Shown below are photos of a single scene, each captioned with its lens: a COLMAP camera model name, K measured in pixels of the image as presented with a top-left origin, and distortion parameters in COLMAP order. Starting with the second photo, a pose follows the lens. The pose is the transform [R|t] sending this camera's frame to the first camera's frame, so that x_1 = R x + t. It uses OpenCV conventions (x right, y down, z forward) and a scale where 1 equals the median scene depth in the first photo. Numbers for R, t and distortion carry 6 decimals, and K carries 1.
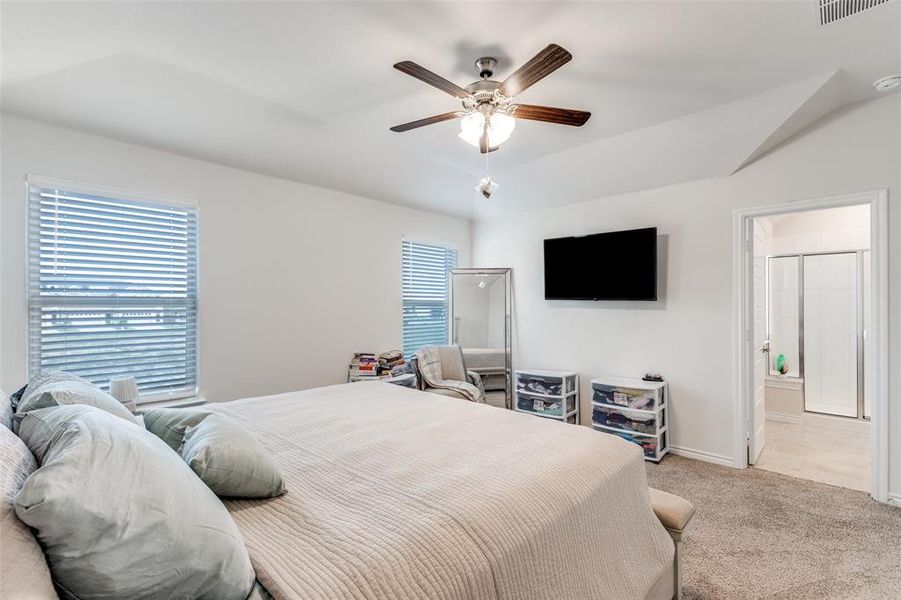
lens RADIAL K [[402.7, 0, 446.6], [0, 402.7, 304.2], [0, 0, 1]] dist [-0.000113, -0.000080]
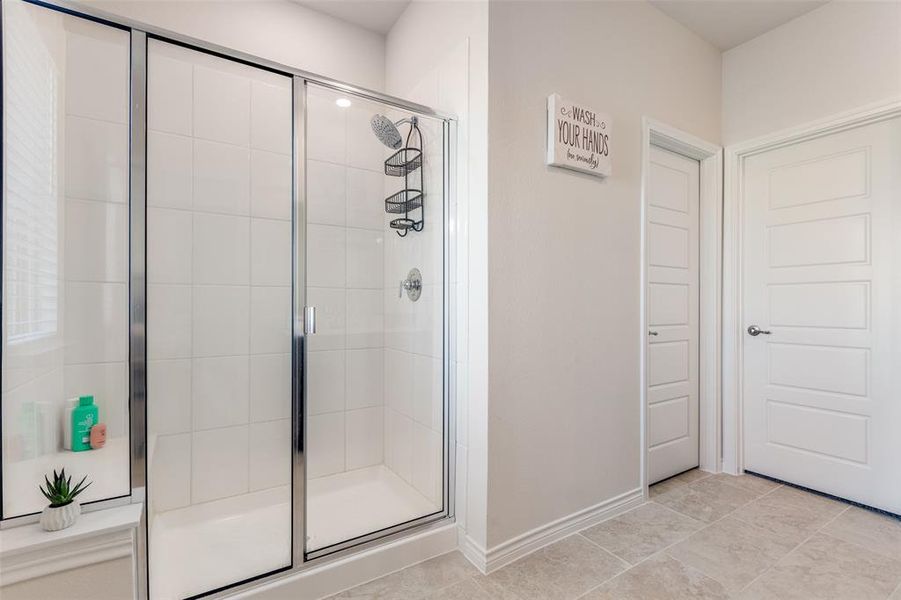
lens RADIAL K [[402.7, 0, 446.6], [0, 402.7, 304.2], [0, 0, 1]] dist [-0.000113, -0.000080]
pose [[0.195931, 0.025104, 0.980296, 0.657863], [0.014399, 0.999491, -0.028473, 0.068750], [-0.980512, 0.019694, 0.195469, 0.745677]]
